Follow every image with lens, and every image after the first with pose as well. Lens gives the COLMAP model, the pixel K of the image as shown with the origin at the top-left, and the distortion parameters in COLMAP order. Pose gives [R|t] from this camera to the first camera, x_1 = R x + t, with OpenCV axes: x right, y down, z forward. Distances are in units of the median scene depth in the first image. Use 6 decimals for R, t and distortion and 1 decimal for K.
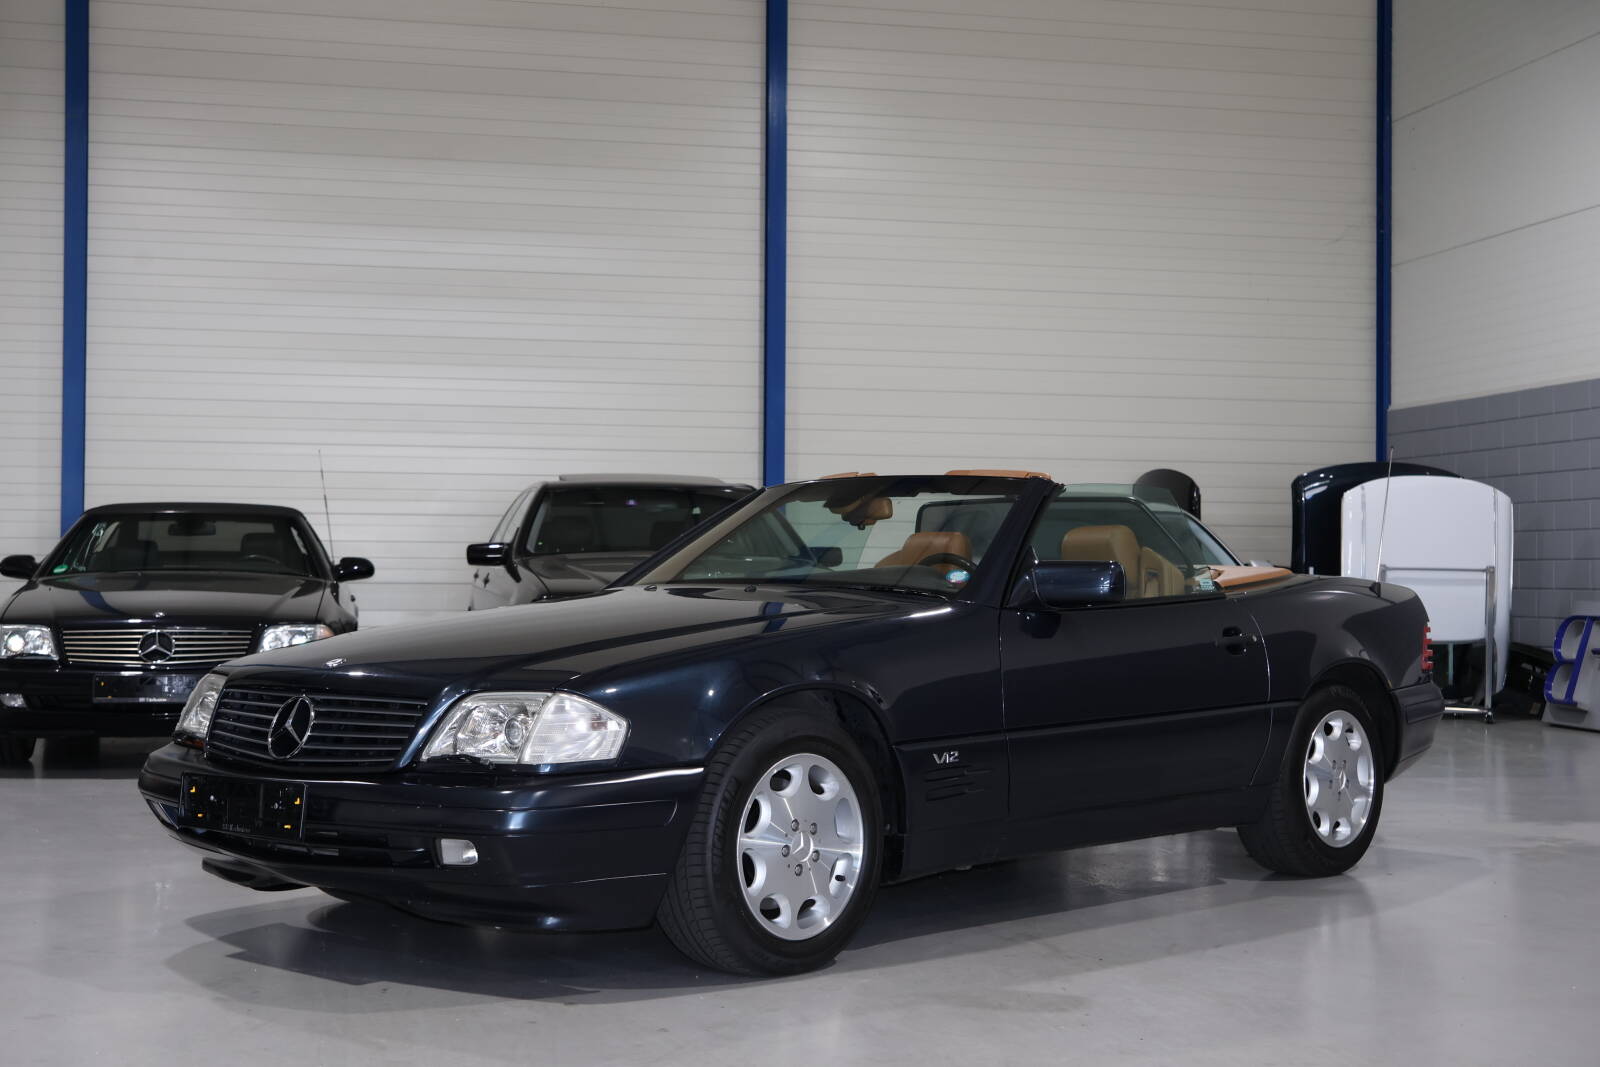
lens RADIAL K [[2234.7, 0, 806.5], [0, 2234.7, 533.3], [0, 0, 1]] dist [0.024080, 0.000000]
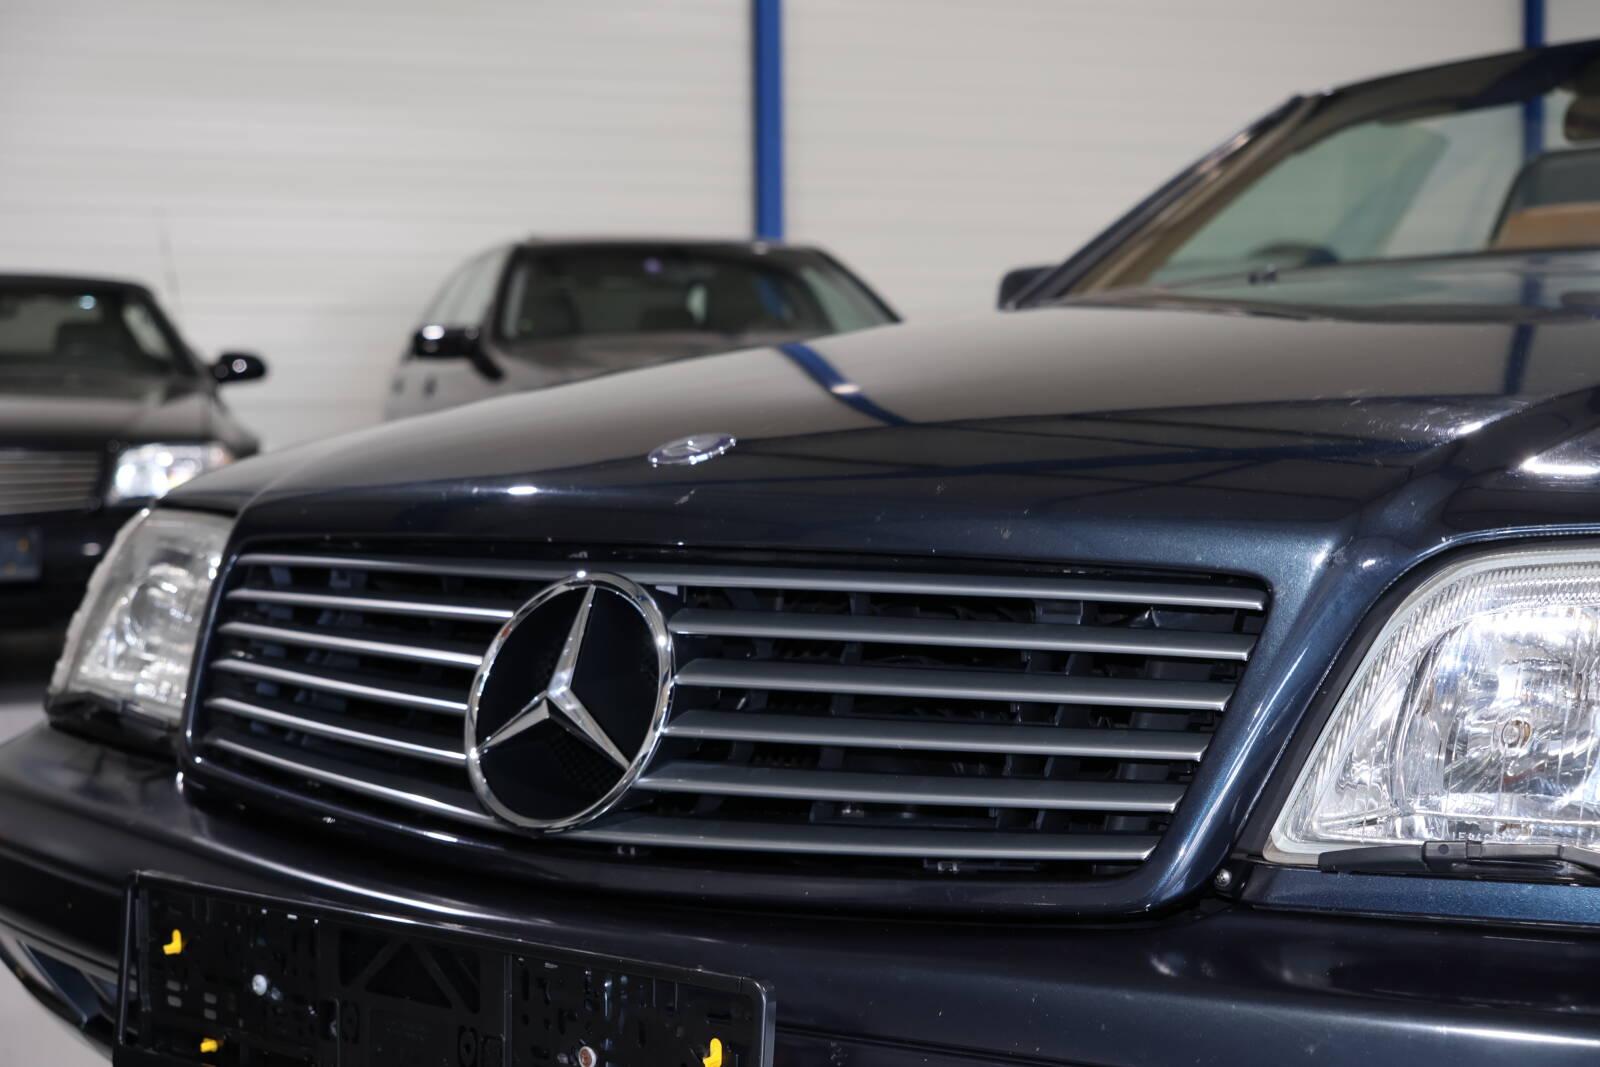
lens RADIAL K [[2265.6, 0, 802.5], [0, 2265.6, 531.9], [0, 0, 1]] dist [0.036480, 0.000000]
pose [[0.995810, -0.017801, 0.089695, -0.213431], [0.011907, 0.997761, 0.065818, 0.047987], [-0.090665, -0.064475, 0.993792, 0.699537]]
